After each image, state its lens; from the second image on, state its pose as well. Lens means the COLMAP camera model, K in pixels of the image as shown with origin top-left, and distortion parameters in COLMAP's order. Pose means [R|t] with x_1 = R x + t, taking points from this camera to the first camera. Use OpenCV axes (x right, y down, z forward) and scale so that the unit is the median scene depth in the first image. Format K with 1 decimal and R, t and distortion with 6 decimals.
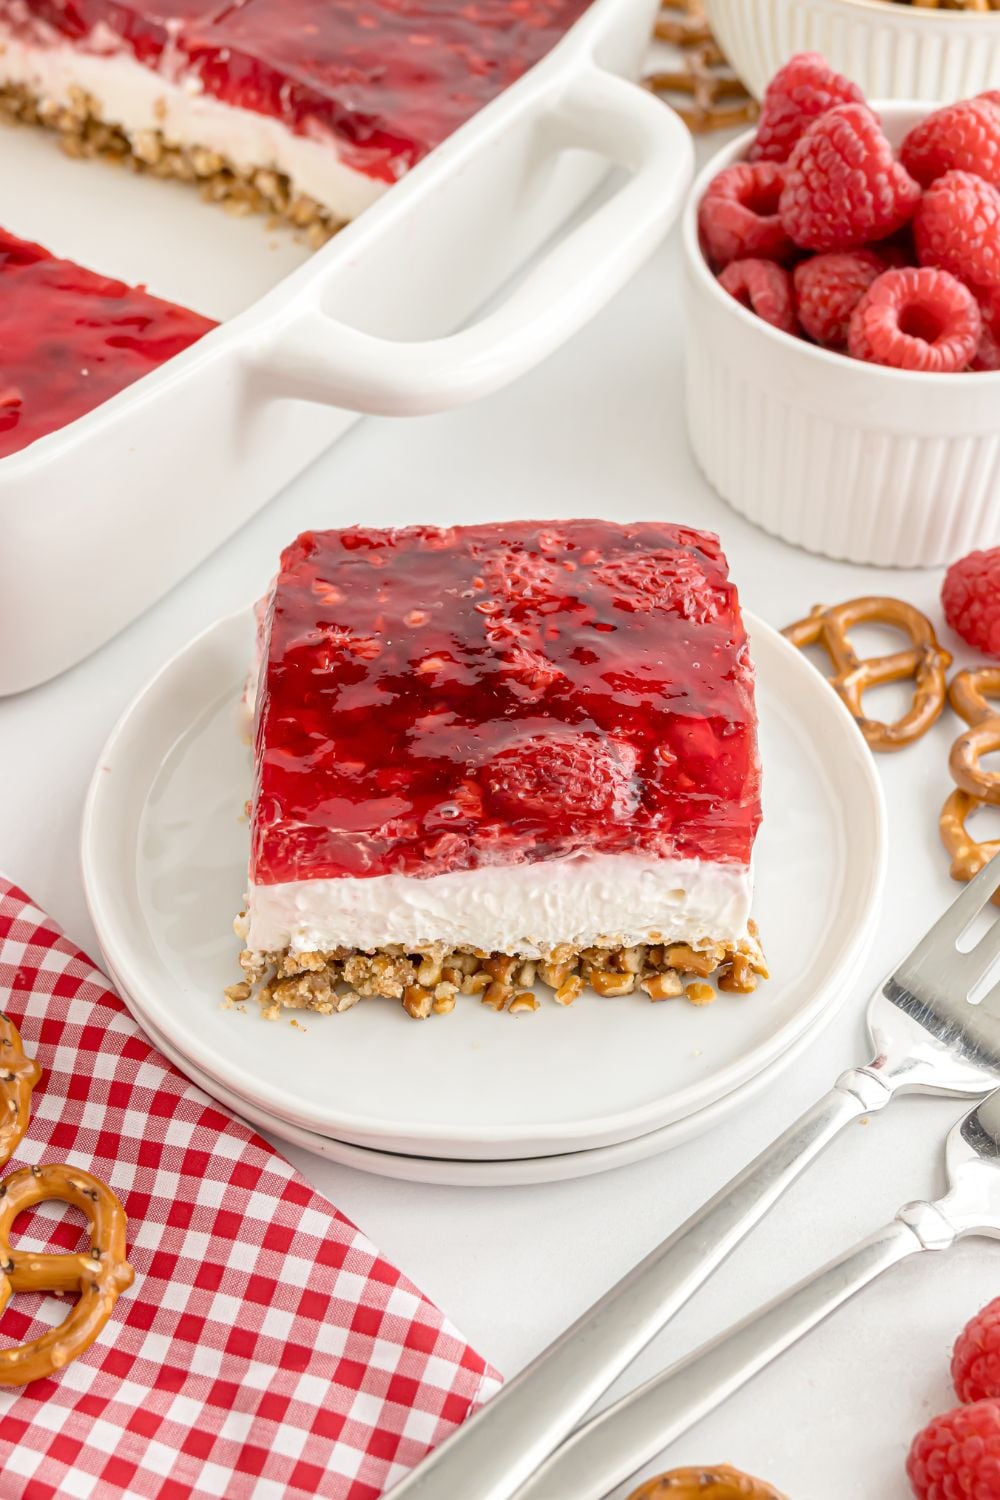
lens RADIAL K [[2440.1, 0, 500.8], [0, 2440.1, 892.2], [0, 0, 1]] dist [-0.005865, -0.071944]
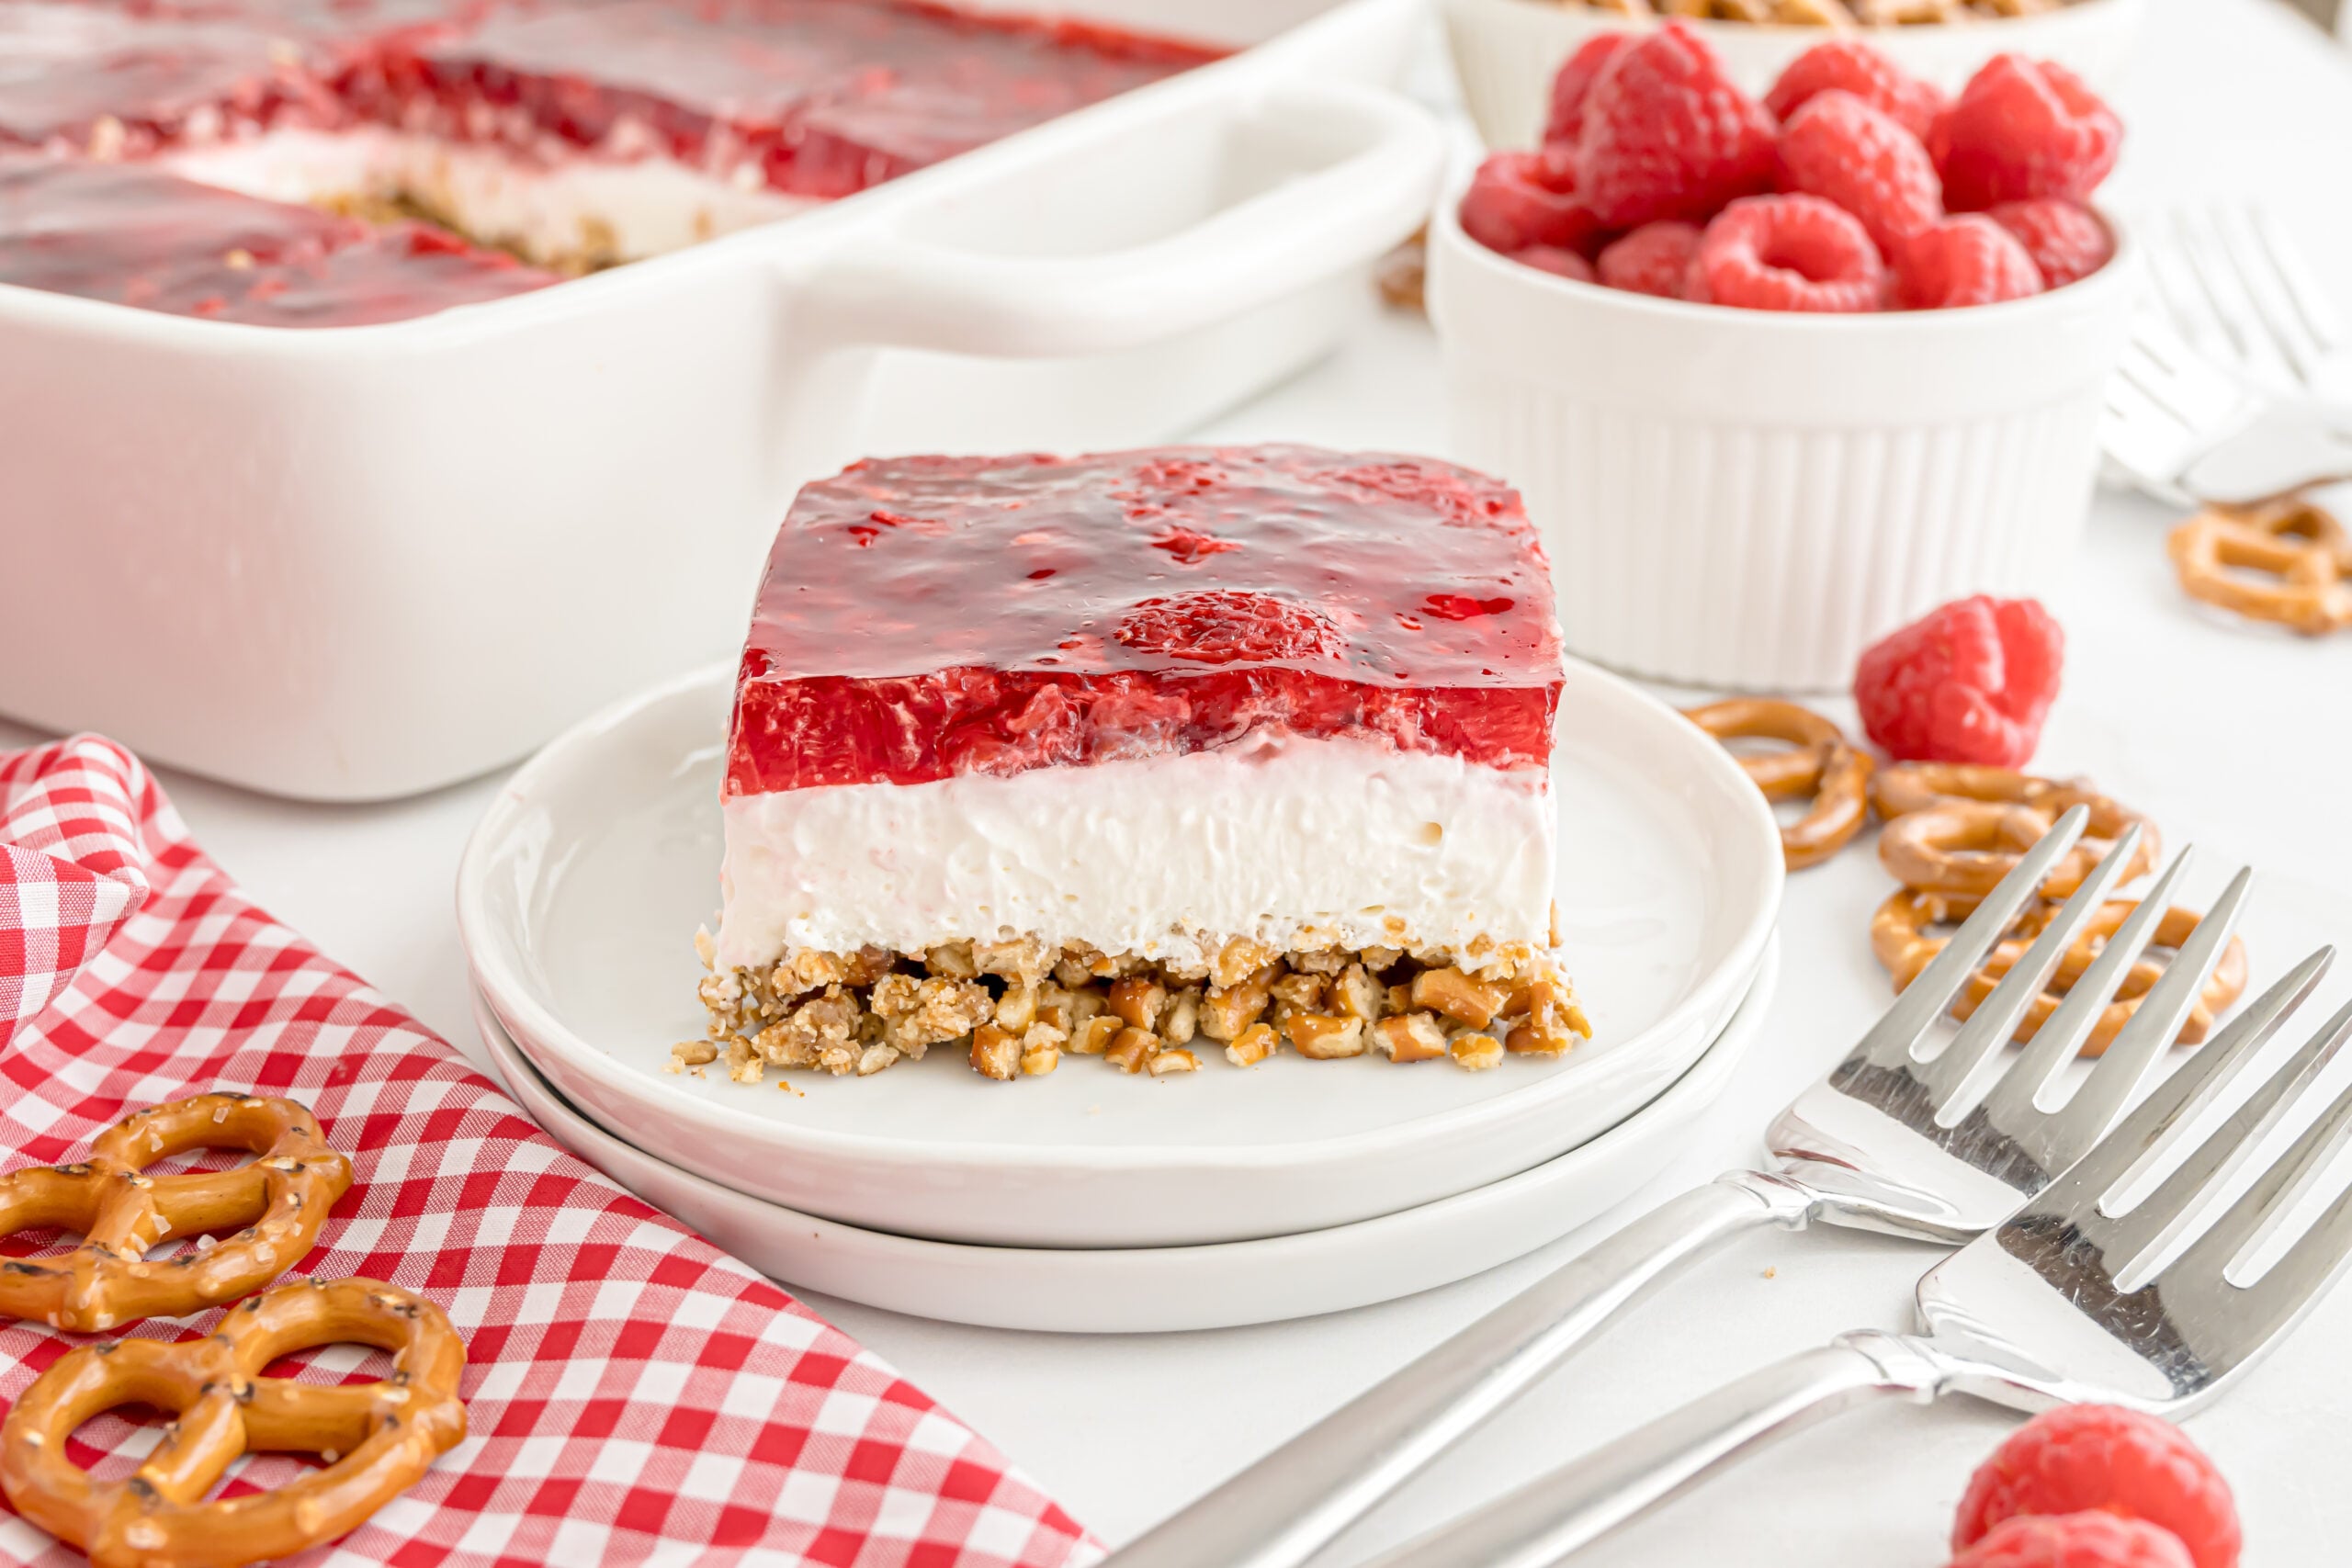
lens RADIAL K [[3466.0, 0, 1119.1], [0, 3466.0, 818.9], [0, 0, 1]] dist [-0.006760, 0.035982]
pose [[0.999249, 0.002506, -0.038655, 0.028786], [-0.018478, 0.907879, -0.418824, 0.350668], [0.034045, 0.419224, 0.907244, 0.220339]]
